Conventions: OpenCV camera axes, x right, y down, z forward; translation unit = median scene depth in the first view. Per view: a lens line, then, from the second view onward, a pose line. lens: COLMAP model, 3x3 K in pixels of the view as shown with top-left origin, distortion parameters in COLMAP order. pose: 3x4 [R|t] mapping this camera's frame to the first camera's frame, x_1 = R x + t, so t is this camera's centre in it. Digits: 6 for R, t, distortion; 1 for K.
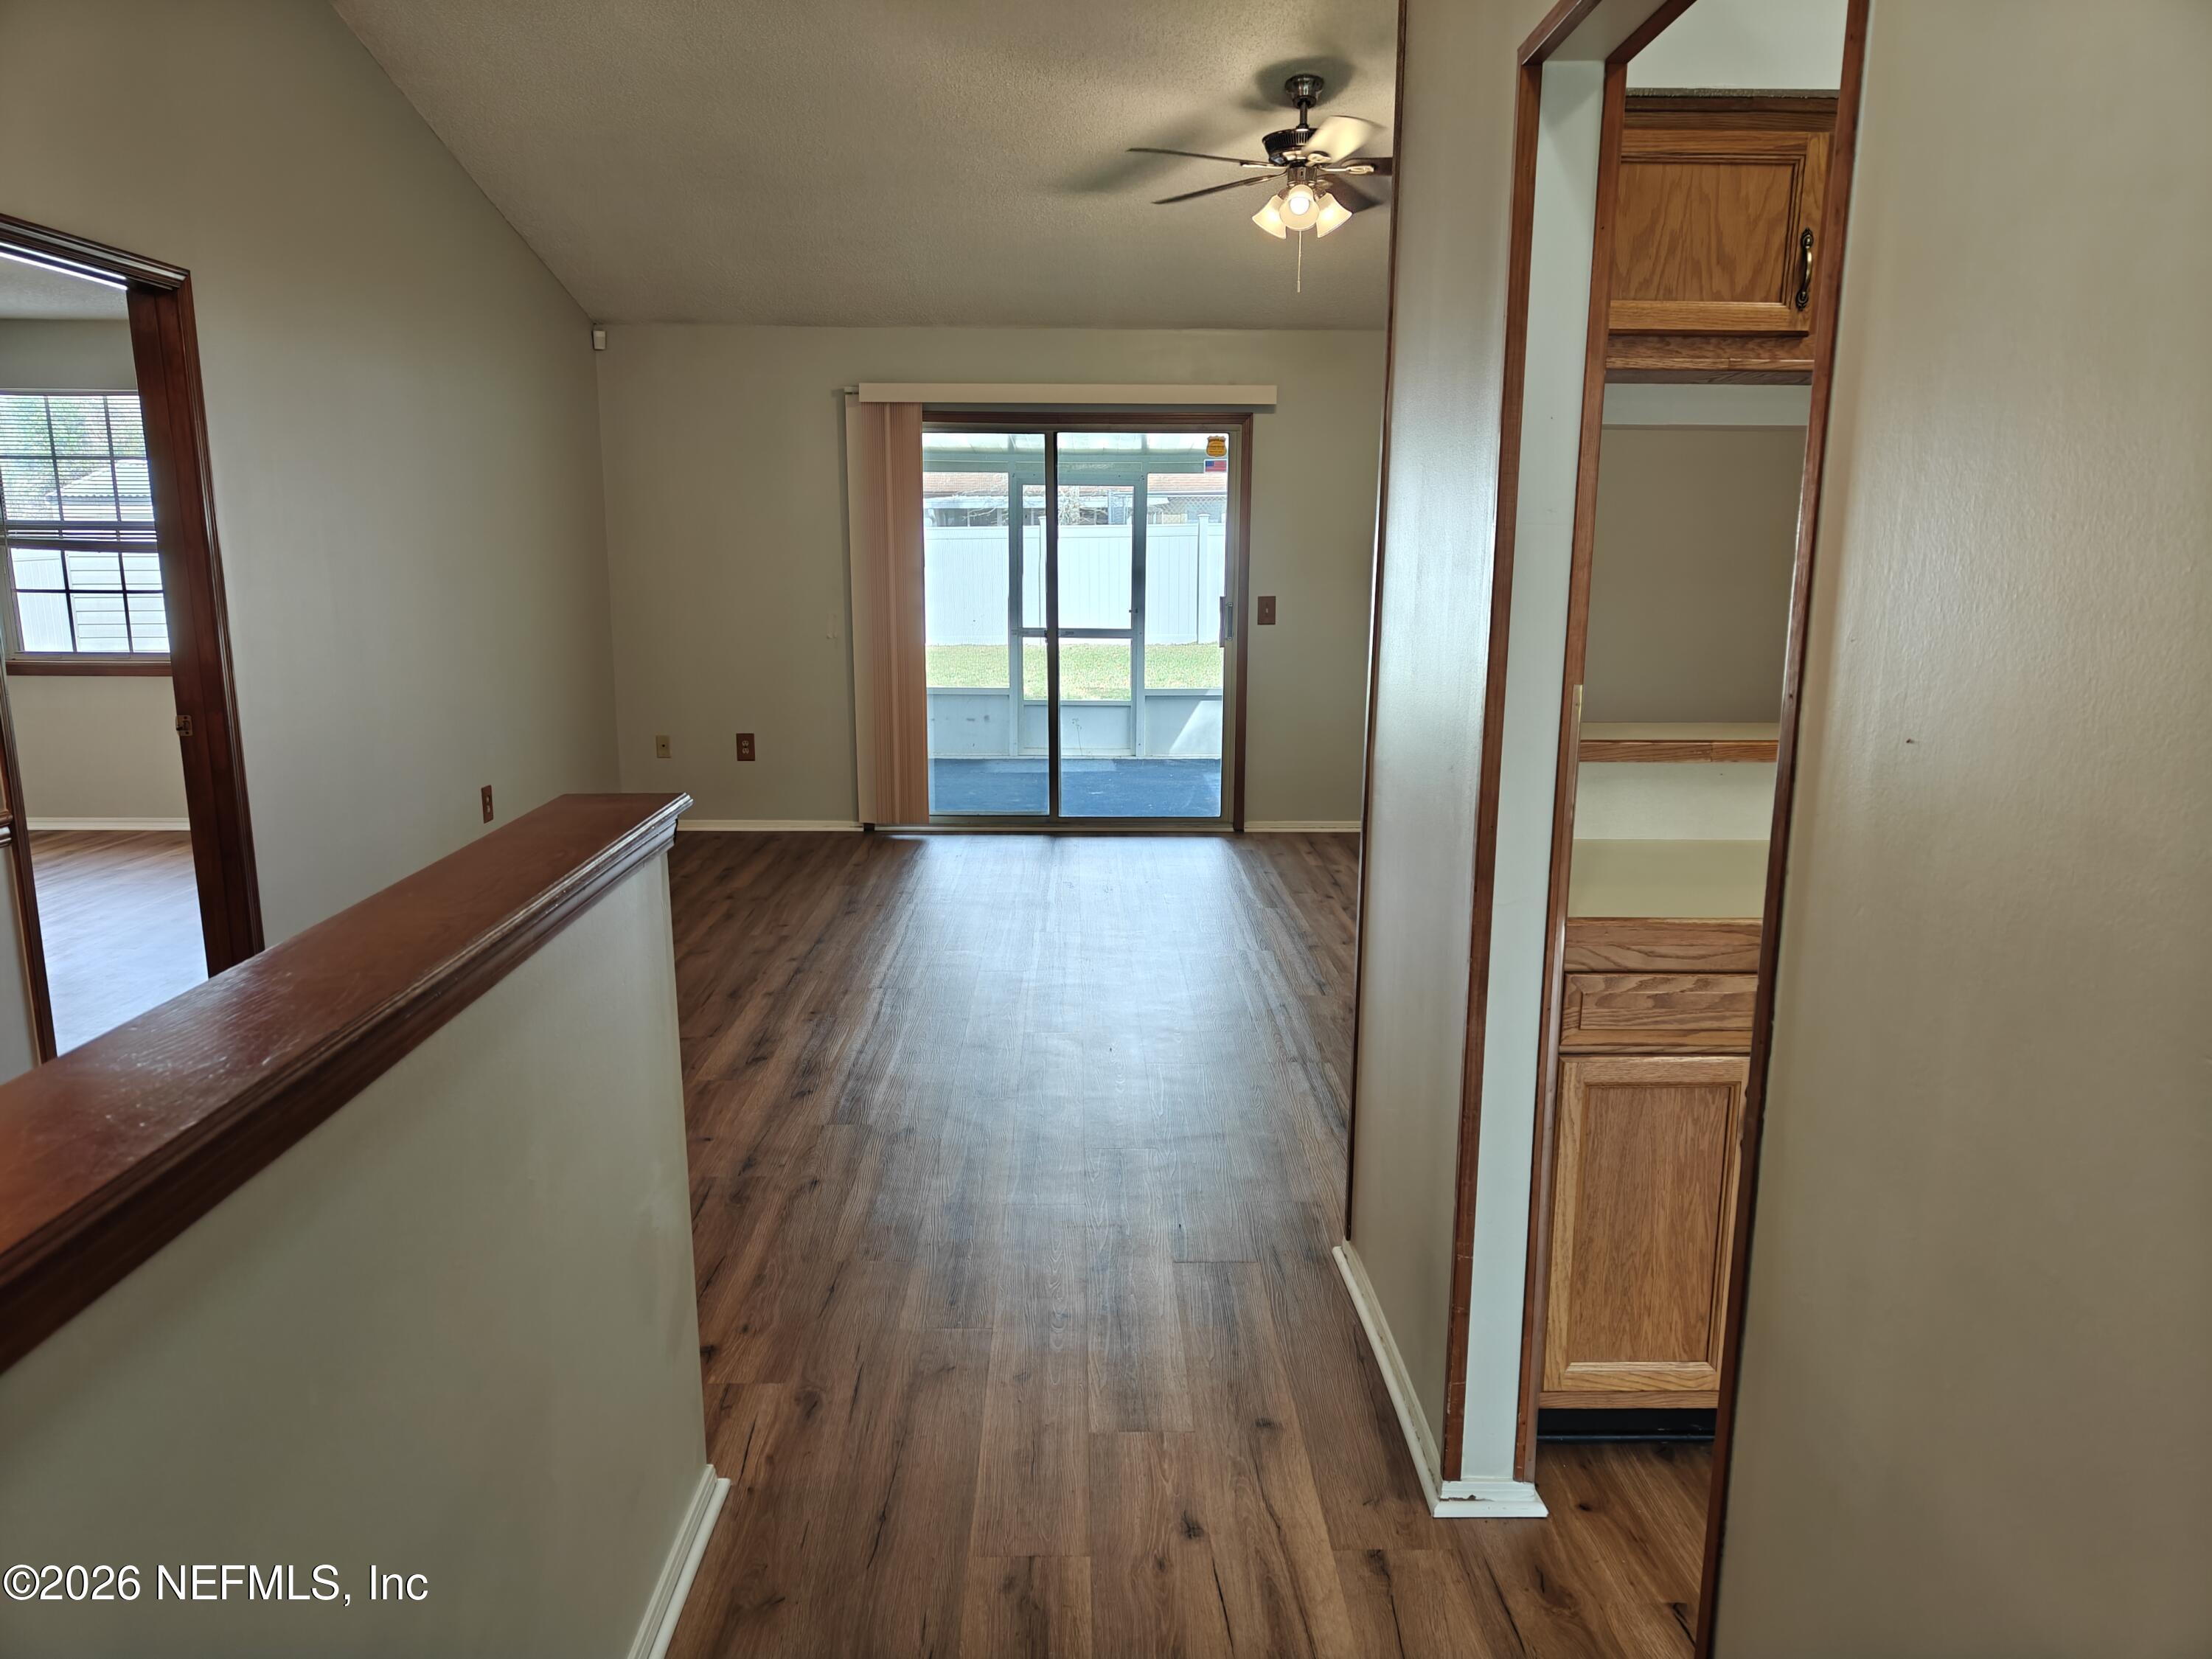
lens RADIAL K [[1516.9, 0, 1111.8], [0, 1516.9, 848.3], [0, 0, 1]] dist [0.023399, -0.017271]
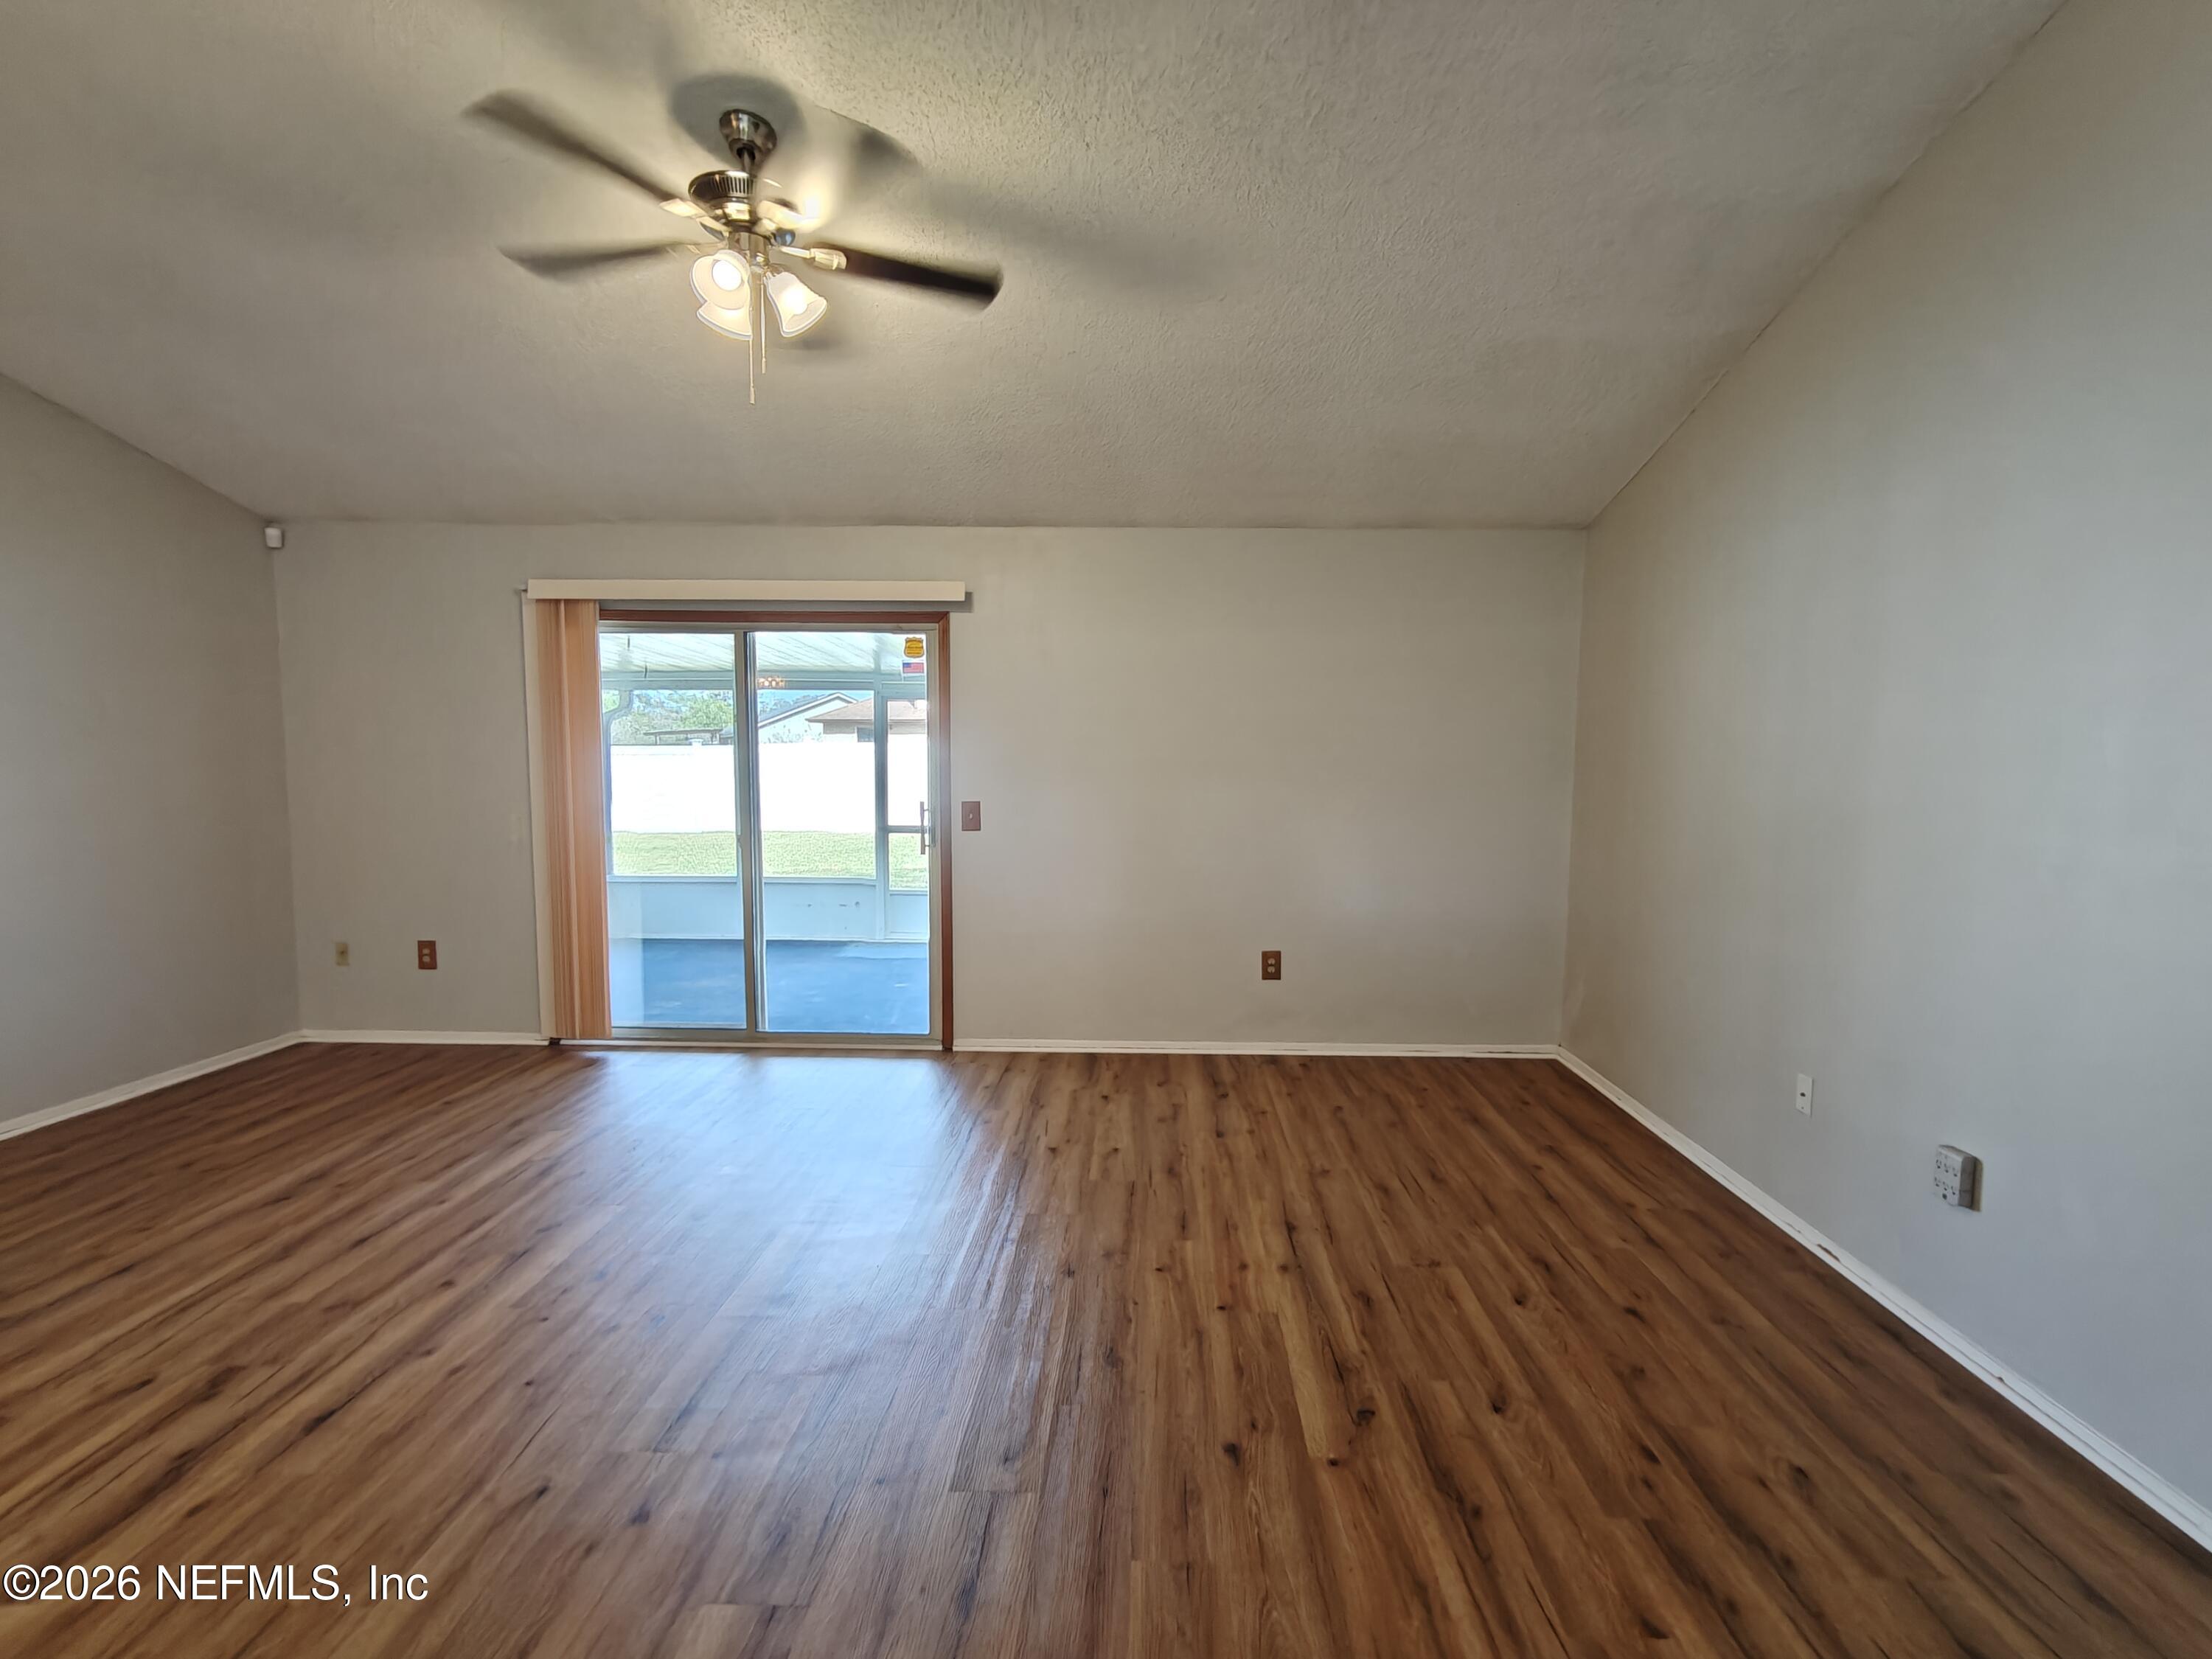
lens RADIAL K [[1048.7, 0, 1128.1], [0, 1048.7, 829.4], [0, 0, 1]] dist [0.001550, 0.001702]
pose [[0.999137, 0.006241, -0.041073, 0.375956], [-0.011577, 0.991316, -0.130992, -0.106991], [0.039899, 0.131355, 0.990532, 0.600517]]
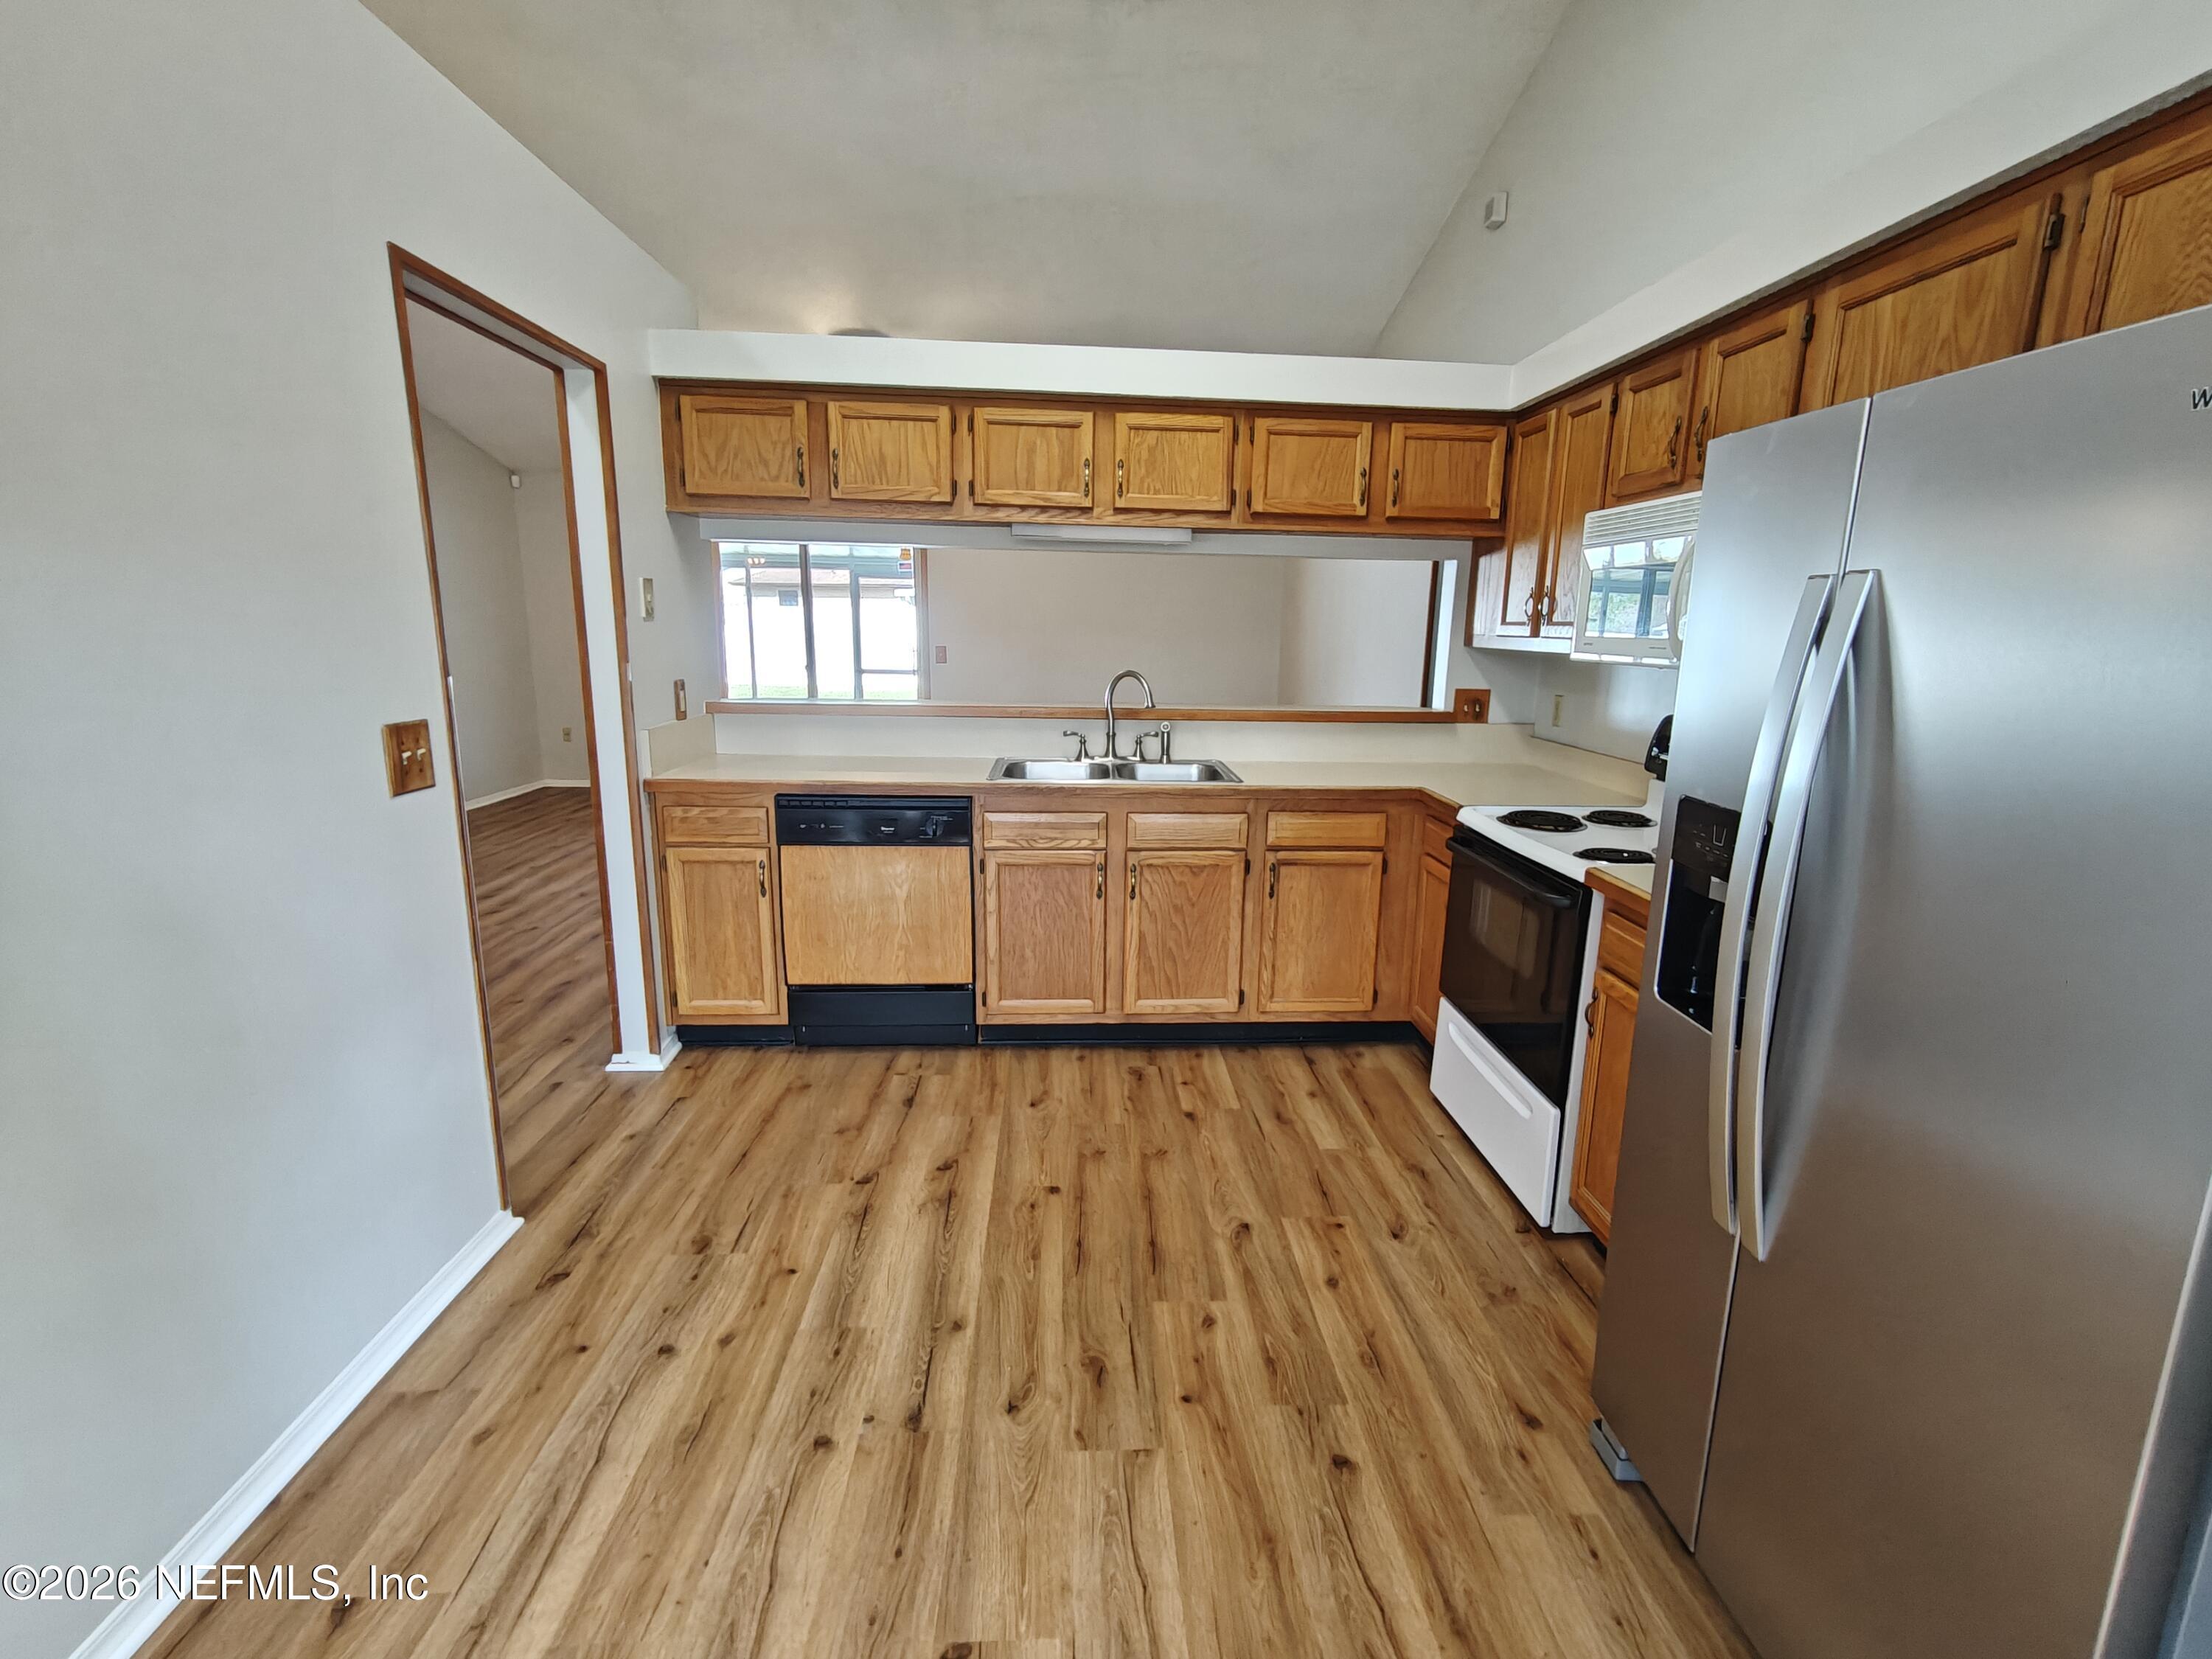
lens RADIAL K [[1048.7, 0, 1137.8], [0, 1048.7, 849.9], [0, 0, 1]] dist [0.001550, 0.001702]
pose [[0.999150, 0.004662, 0.040948, 0.446150], [-0.005251, 0.999884, 0.014287, 0.059212], [-0.040876, -0.014490, 0.999059, -0.228117]]
